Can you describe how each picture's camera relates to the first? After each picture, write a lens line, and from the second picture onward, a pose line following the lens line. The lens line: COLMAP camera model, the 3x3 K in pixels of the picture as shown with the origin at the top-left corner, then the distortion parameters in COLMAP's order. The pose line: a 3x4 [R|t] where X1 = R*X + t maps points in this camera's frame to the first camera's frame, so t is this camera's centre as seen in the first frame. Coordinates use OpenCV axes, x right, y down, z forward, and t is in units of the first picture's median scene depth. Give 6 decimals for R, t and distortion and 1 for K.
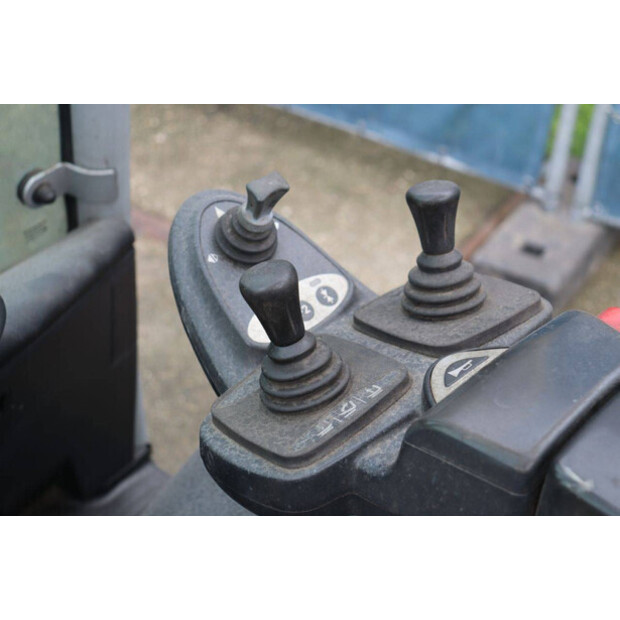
lens RADIAL K [[931.6, 0, 310.0], [0, 931.6, 310.0], [0, 0, 1]] dist [0.054695, 0.142565]
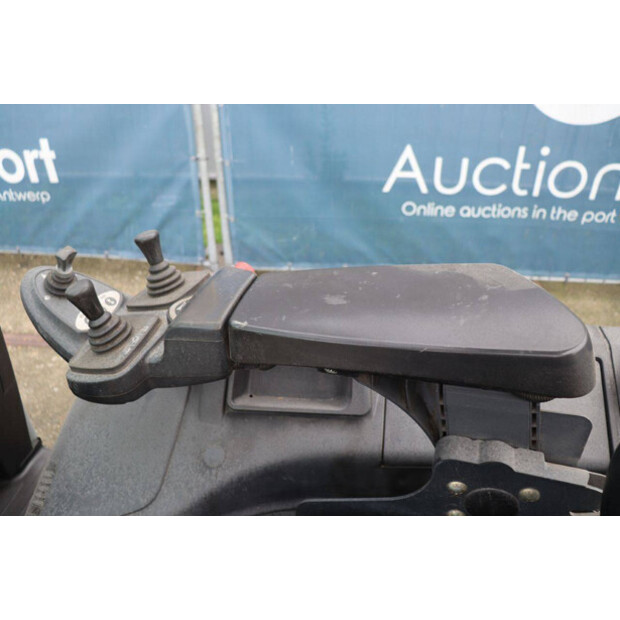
lens RADIAL K [[512.9, 0, 310.0], [0, 512.9, 310.0], [0, 0, 1]] dist [-0.174882, 0.154788]
pose [[0.878245, -0.274805, 0.391367, -0.033994], [0.302830, 0.952988, -0.010408, 0.153773], [-0.370107, 0.127659, 0.920176, -0.163445]]
